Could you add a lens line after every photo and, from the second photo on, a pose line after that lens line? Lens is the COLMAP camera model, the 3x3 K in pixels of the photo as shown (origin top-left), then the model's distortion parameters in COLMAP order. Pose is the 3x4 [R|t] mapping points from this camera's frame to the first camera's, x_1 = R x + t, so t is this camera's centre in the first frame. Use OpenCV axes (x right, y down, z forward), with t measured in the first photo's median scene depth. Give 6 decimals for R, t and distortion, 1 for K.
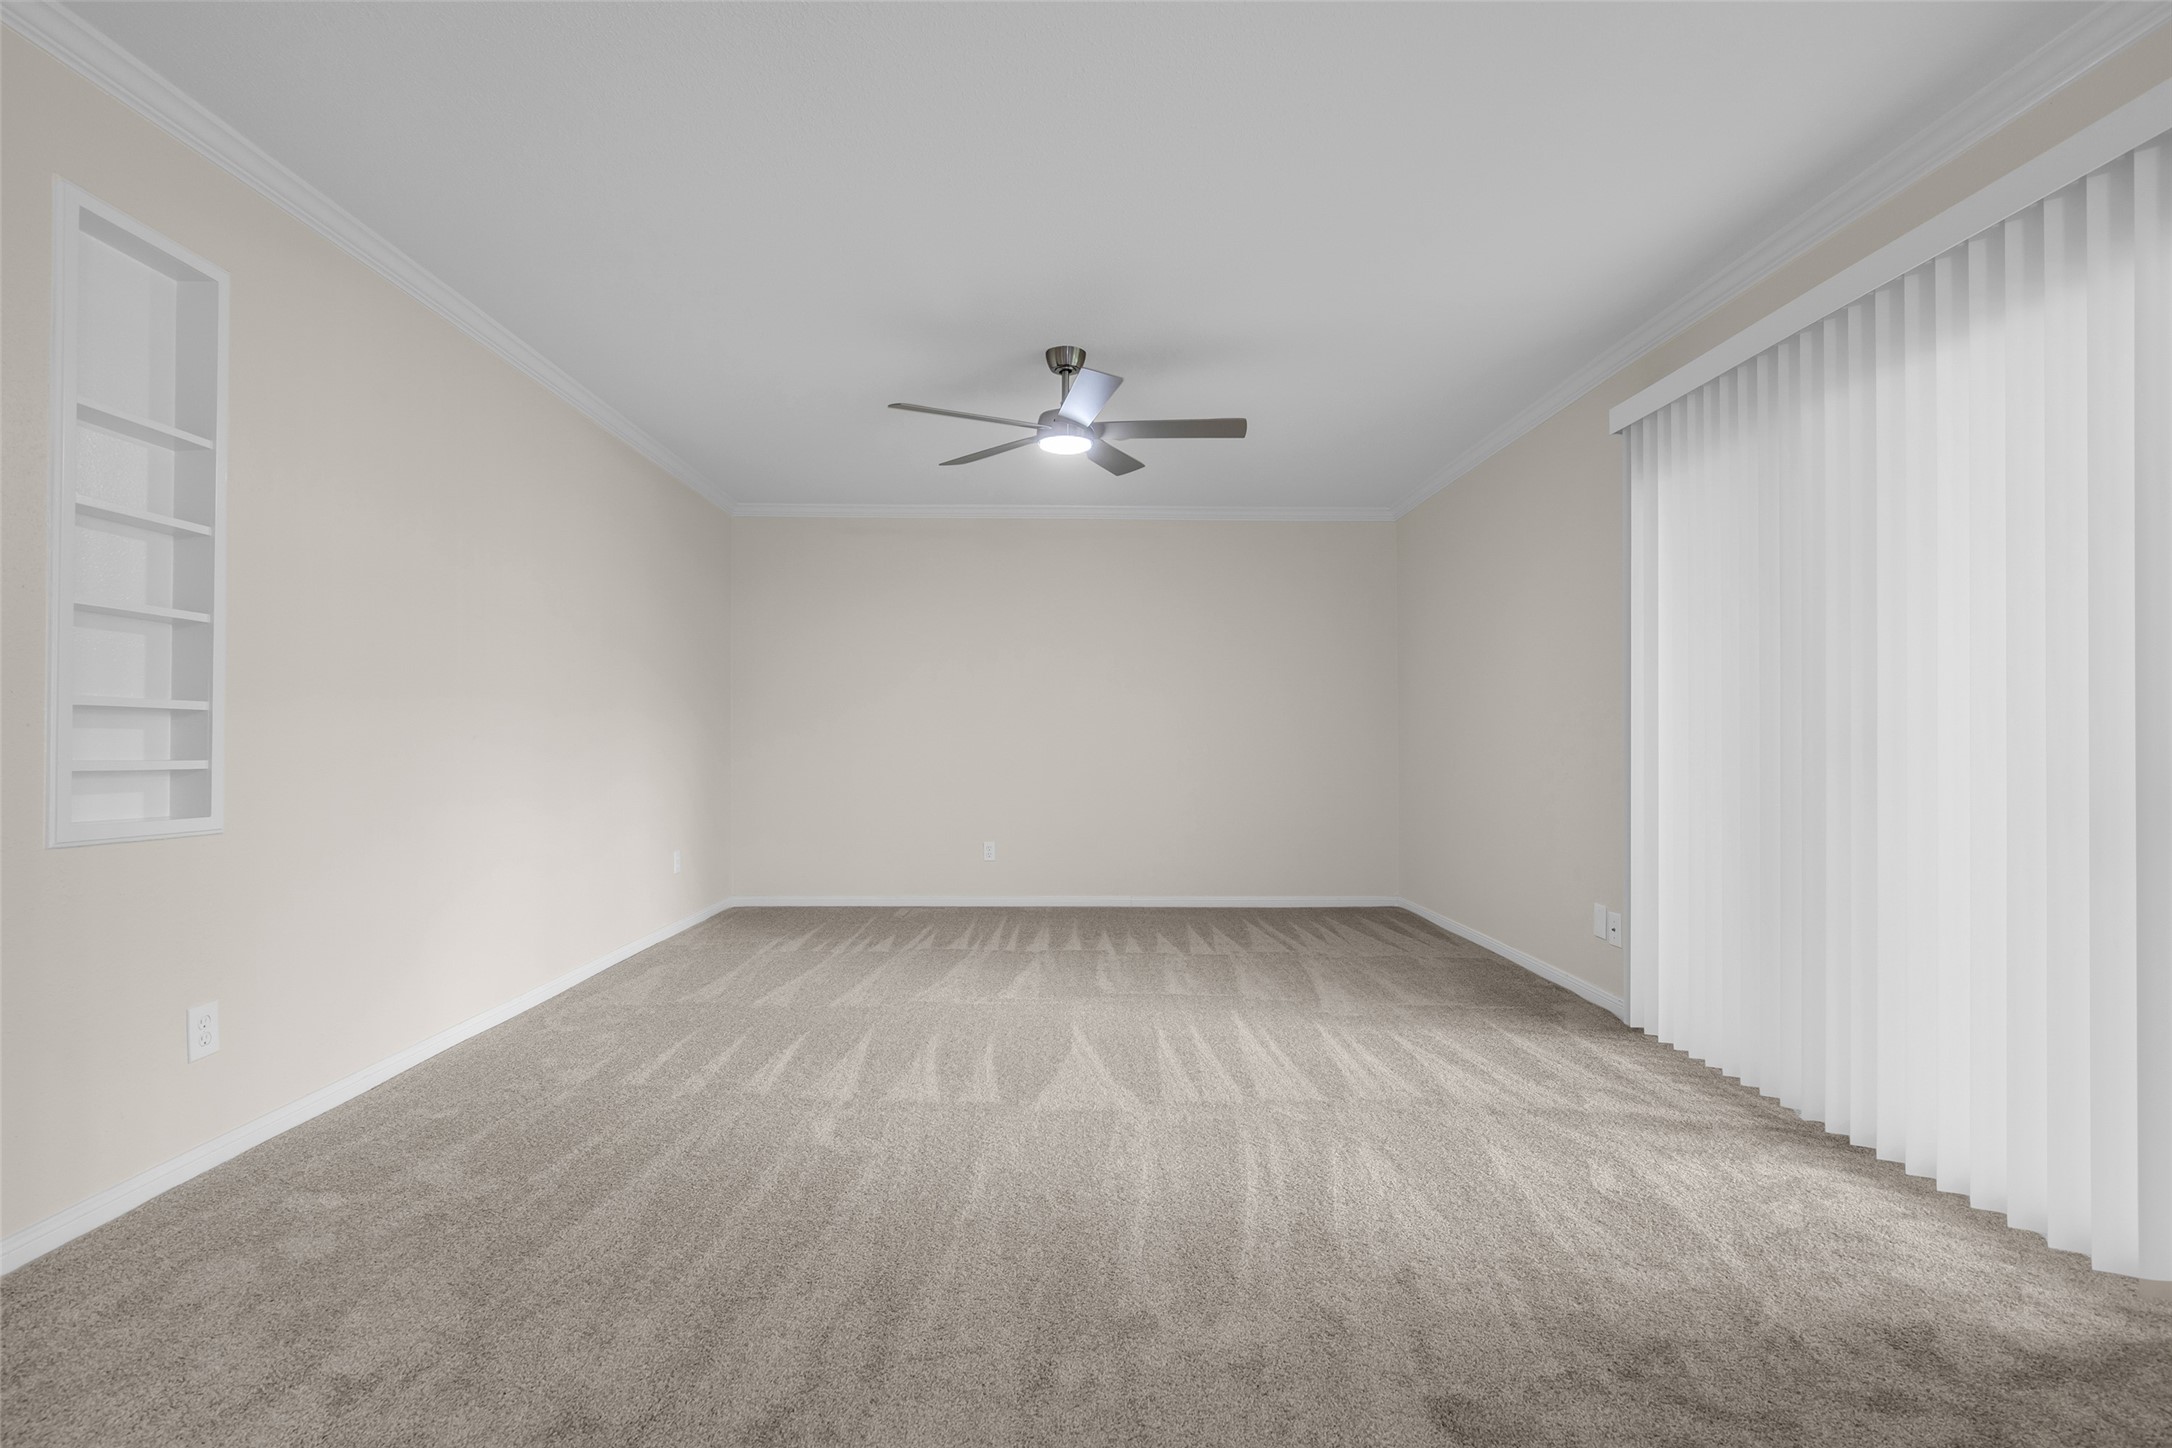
lens RADIAL K [[996.9, 0, 1079.5], [0, 996.9, 728.3], [0, 0, 1]] dist [-0.016996, 0.003217]
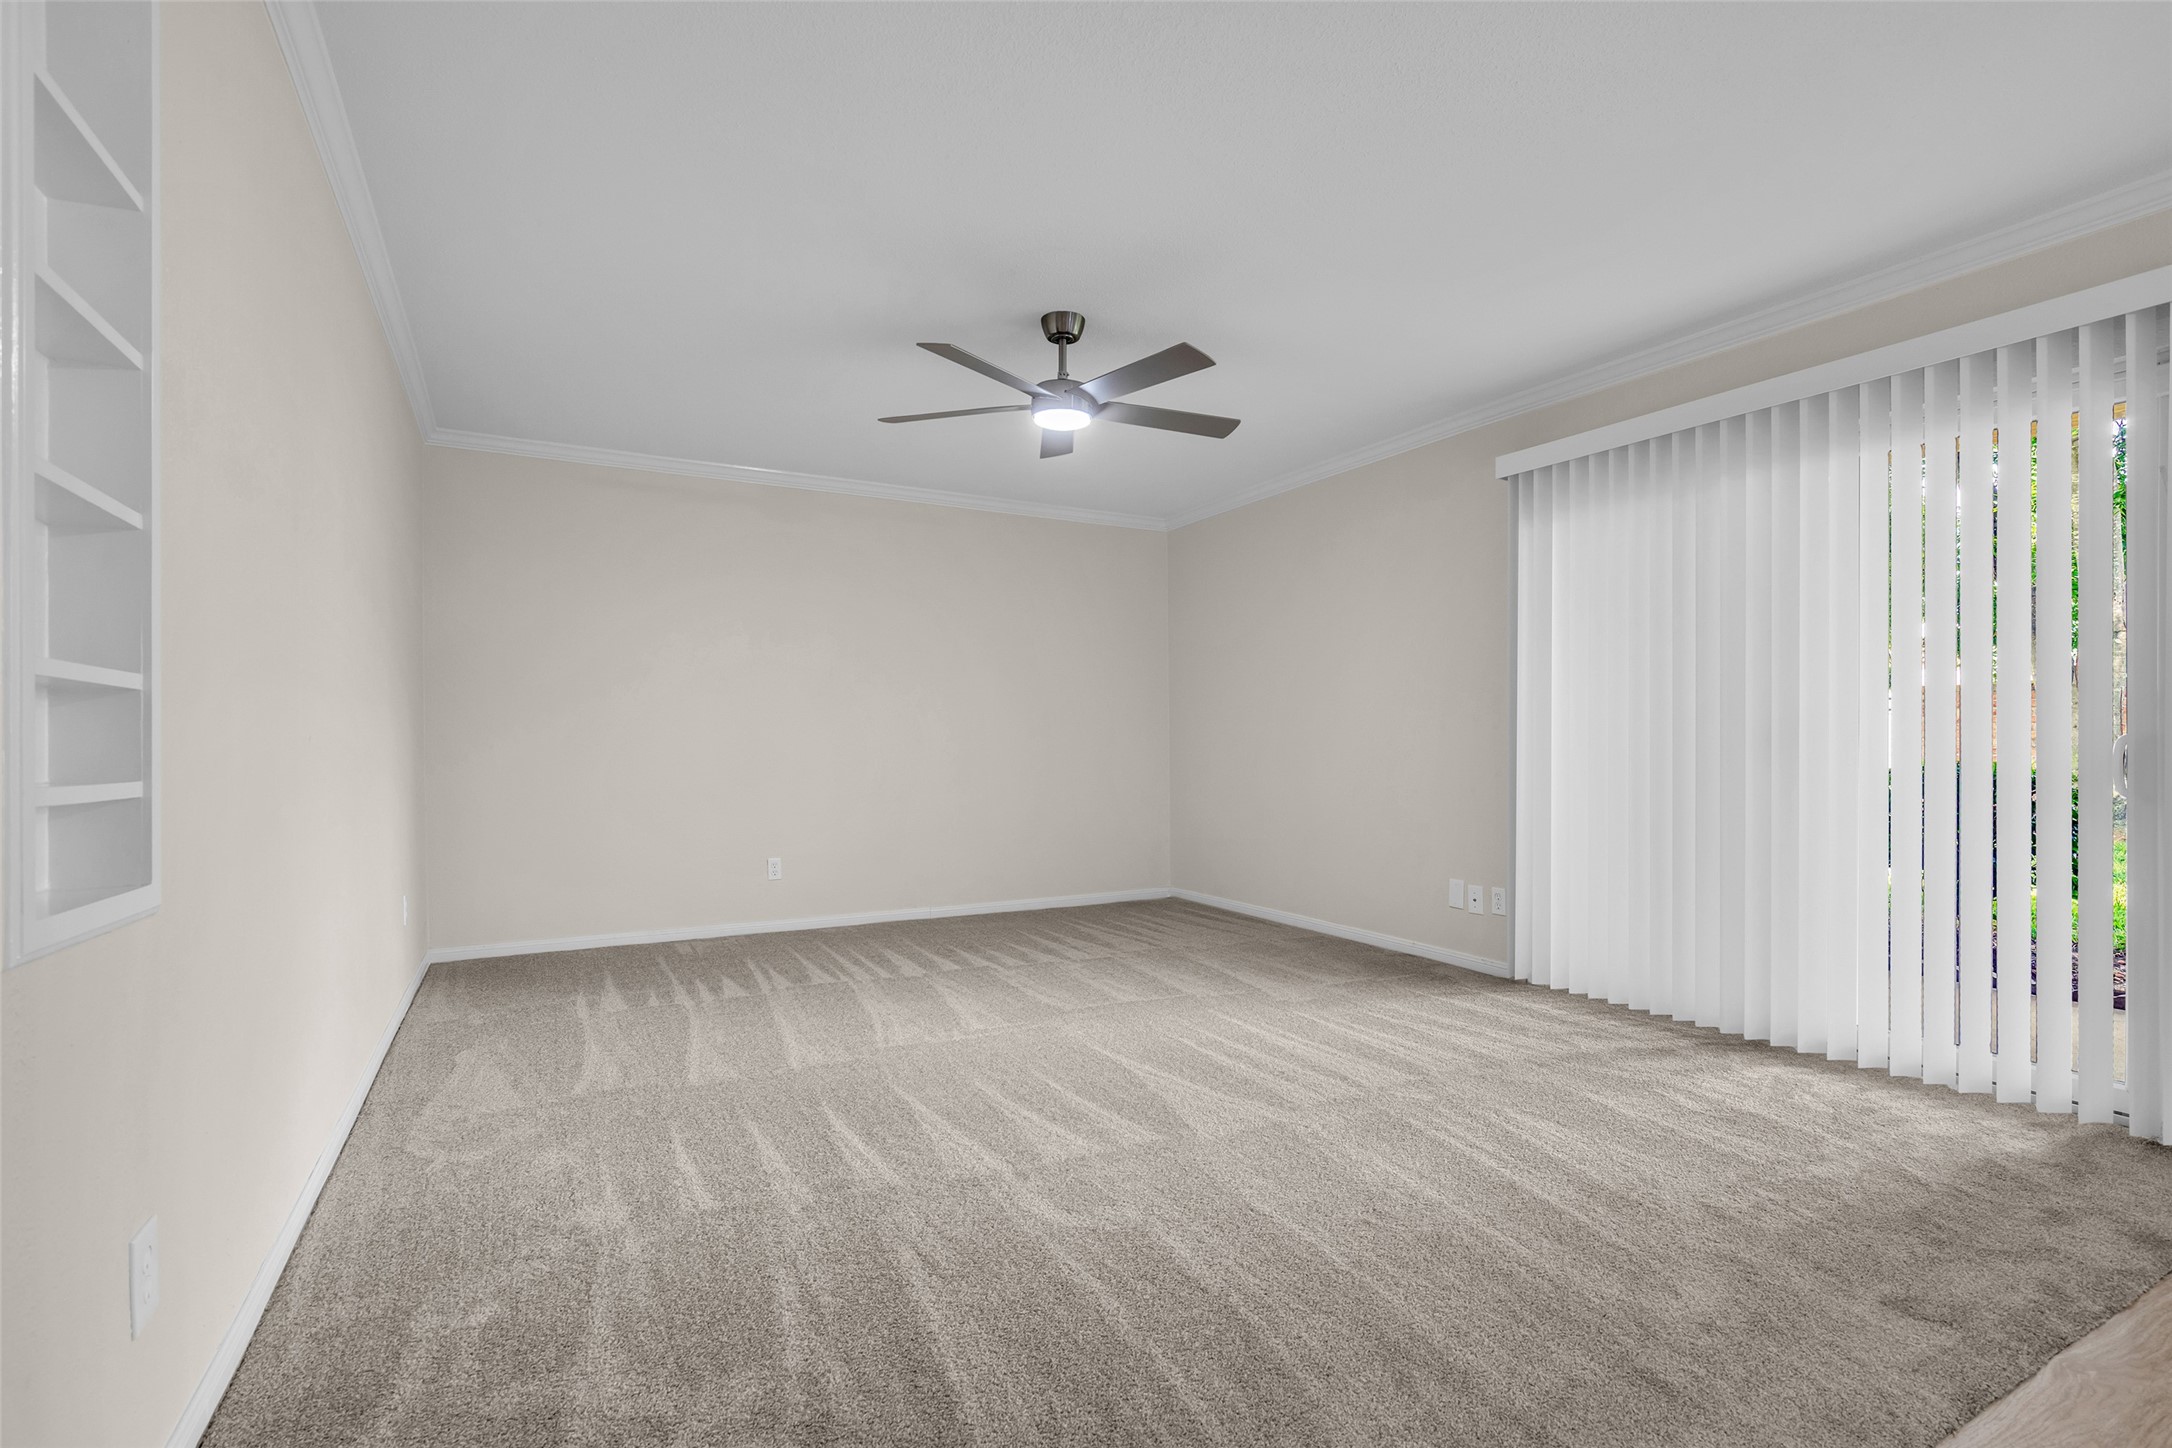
lens RADIAL K [[996.9, 0, 1082.3], [0, 996.9, 741.2], [0, 0, 1]] dist [-0.016996, 0.003217]
pose [[0.886043, -0.003503, 0.463590, -0.544157], [-0.001962, 0.999934, 0.011305, 0.001956], [-0.463599, -0.010926, 0.885978, 0.221232]]
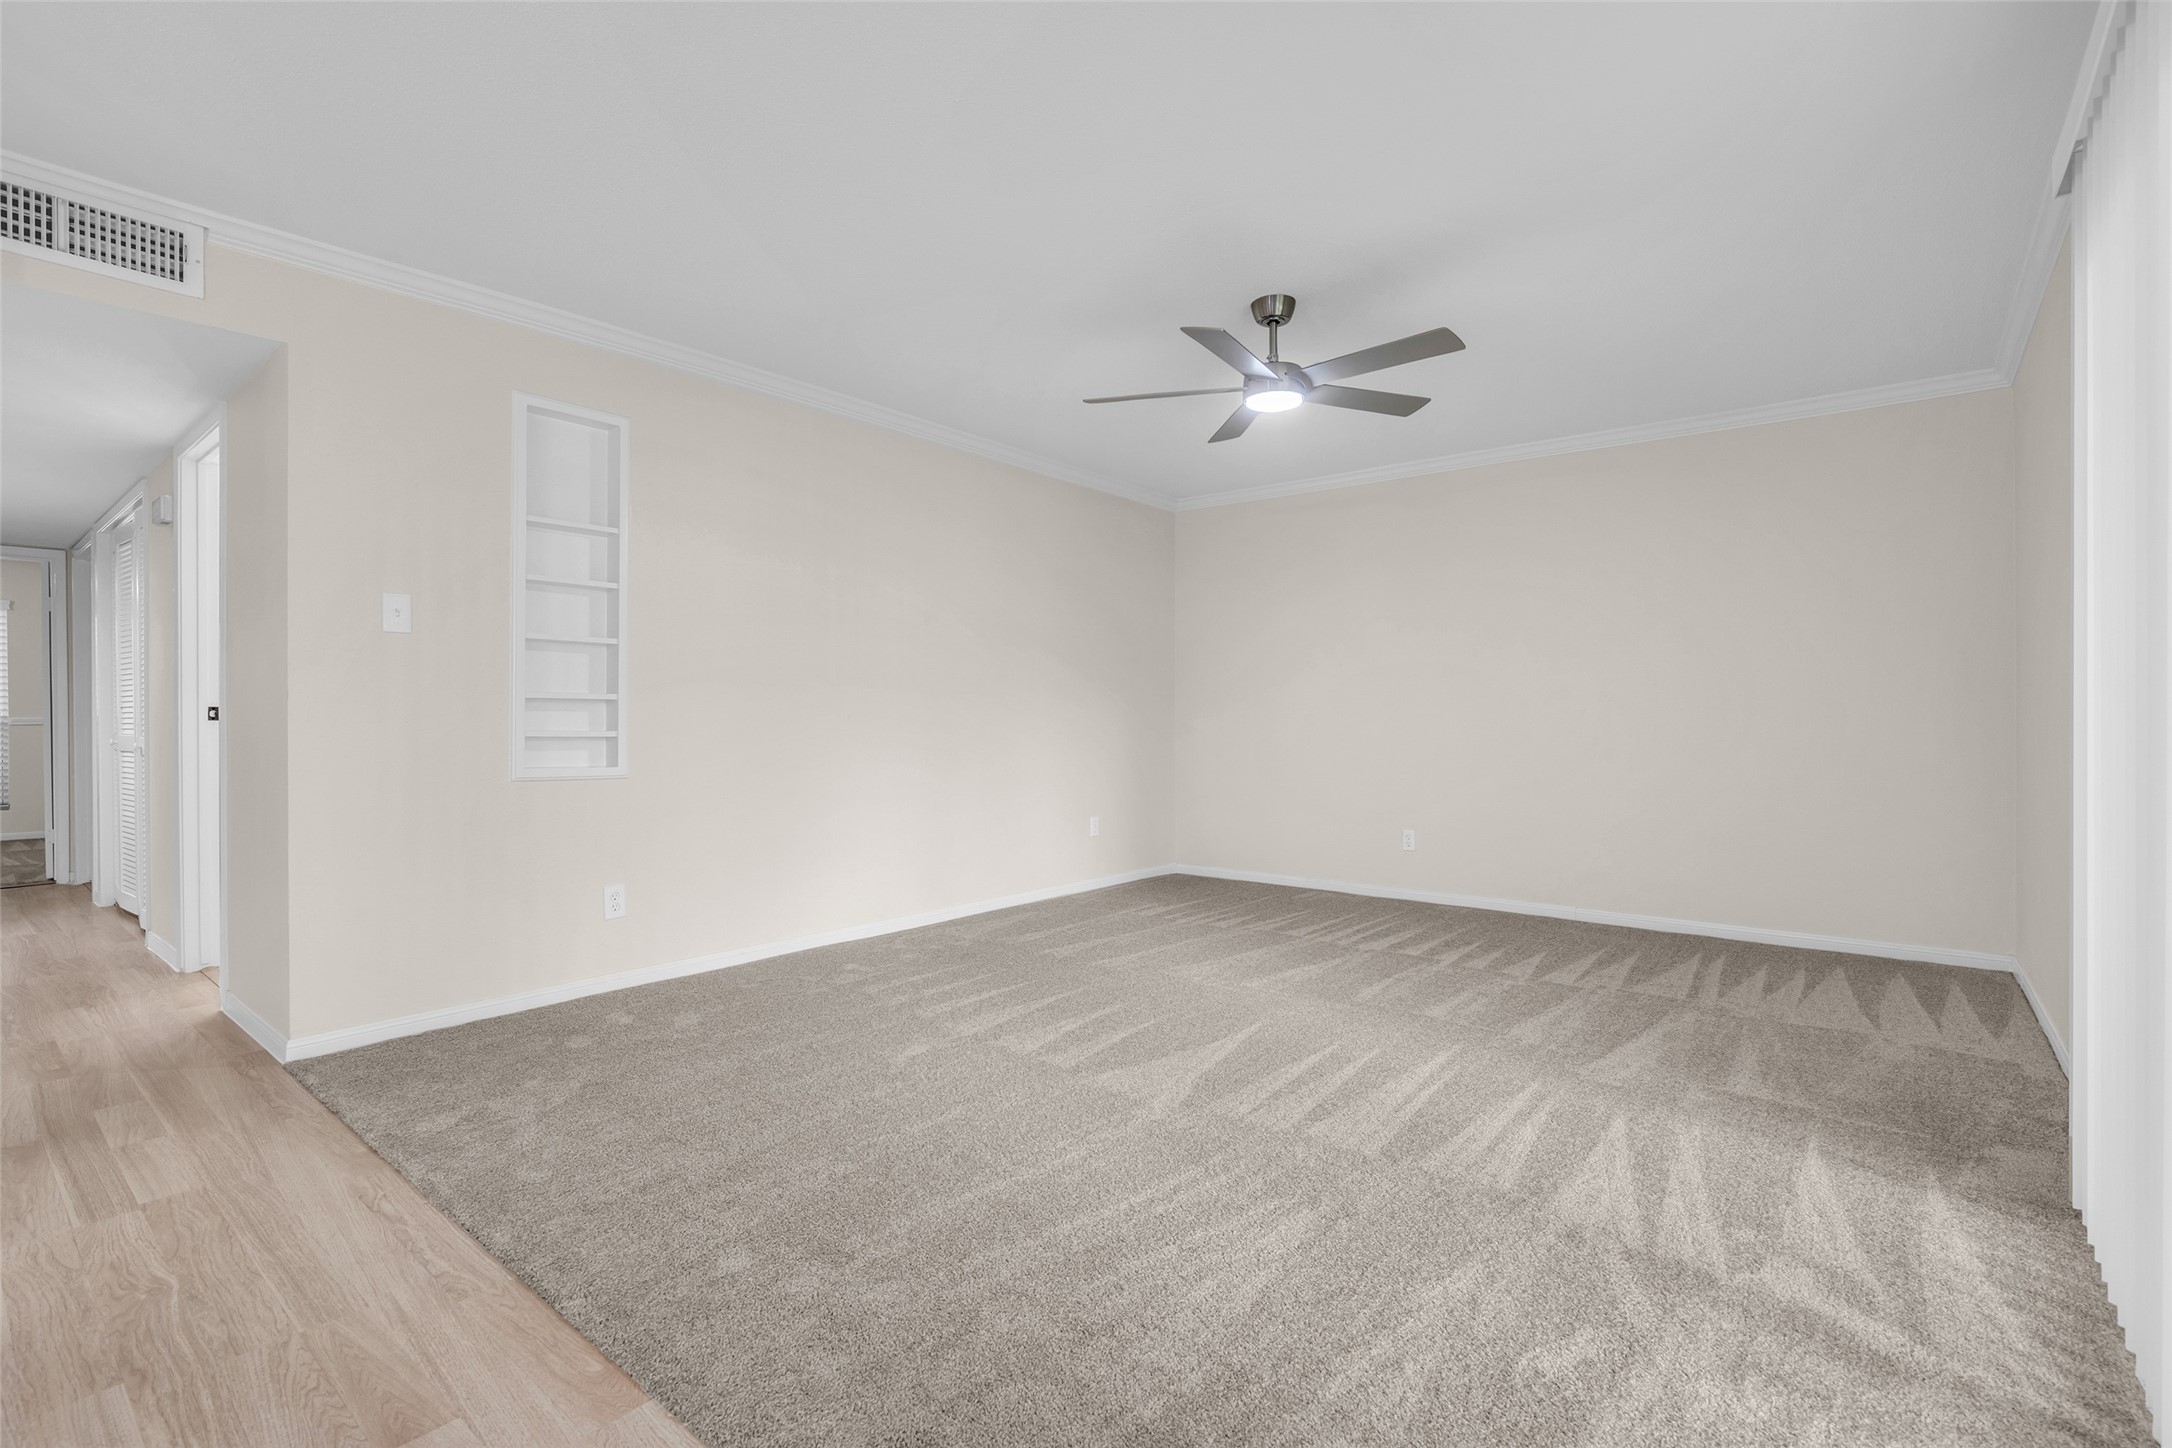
lens RADIAL K [[996.9, 0, 1074.4], [0, 996.9, 723.4], [0, 0, 1]] dist [-0.016996, 0.003217]
pose [[0.760927, 0.001695, -0.648835, 0.572702], [0.007008, 0.999917, 0.010830, 0.005735], [0.648800, -0.012788, 0.760852, 0.213536]]
